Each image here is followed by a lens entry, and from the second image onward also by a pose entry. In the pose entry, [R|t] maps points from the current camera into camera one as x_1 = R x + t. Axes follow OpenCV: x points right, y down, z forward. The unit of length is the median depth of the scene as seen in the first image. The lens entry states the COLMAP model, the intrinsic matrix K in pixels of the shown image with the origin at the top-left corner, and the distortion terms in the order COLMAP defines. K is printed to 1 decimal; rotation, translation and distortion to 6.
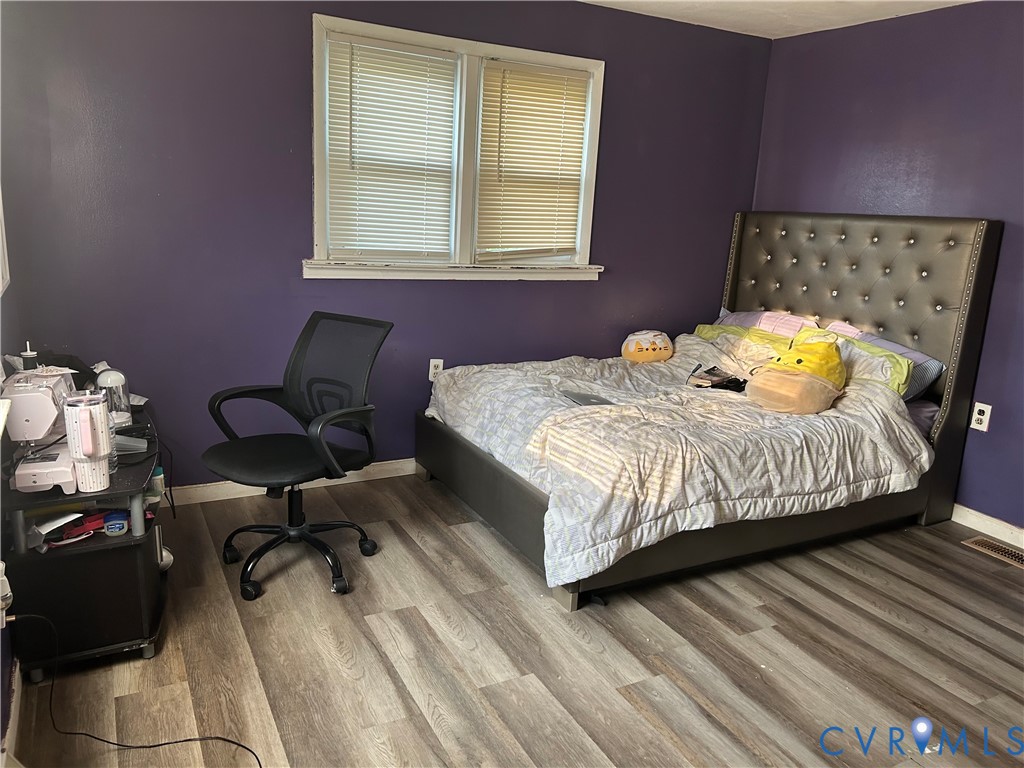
lens RADIAL K [[765.9, 0, 512.0], [0, 765.9, 384.0], [0, 0, 1]] dist [0.080317, -0.132460]
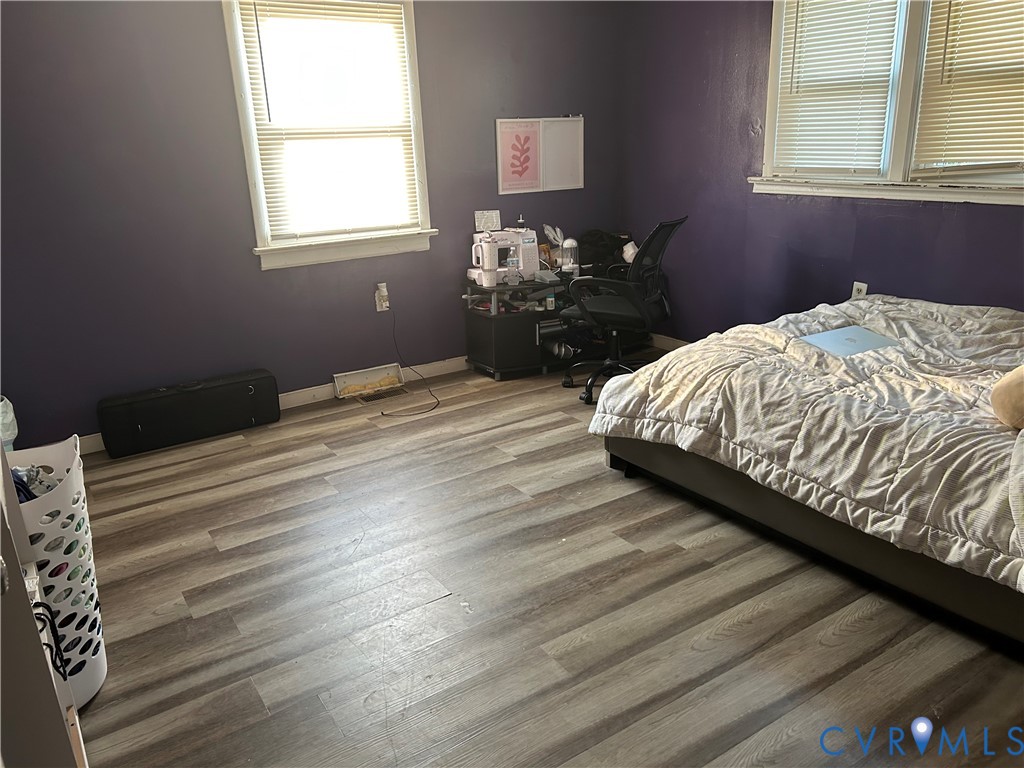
lens RADIAL K [[765.9, 0, 512.0], [0, 765.9, 384.0], [0, 0, 1]] dist [0.080317, -0.132460]
pose [[0.073459, 0.246469, -0.966363, 1.043847], [-0.181810, 0.956052, 0.230019, -0.068534], [0.980586, 0.158798, 0.115041, 0.601083]]
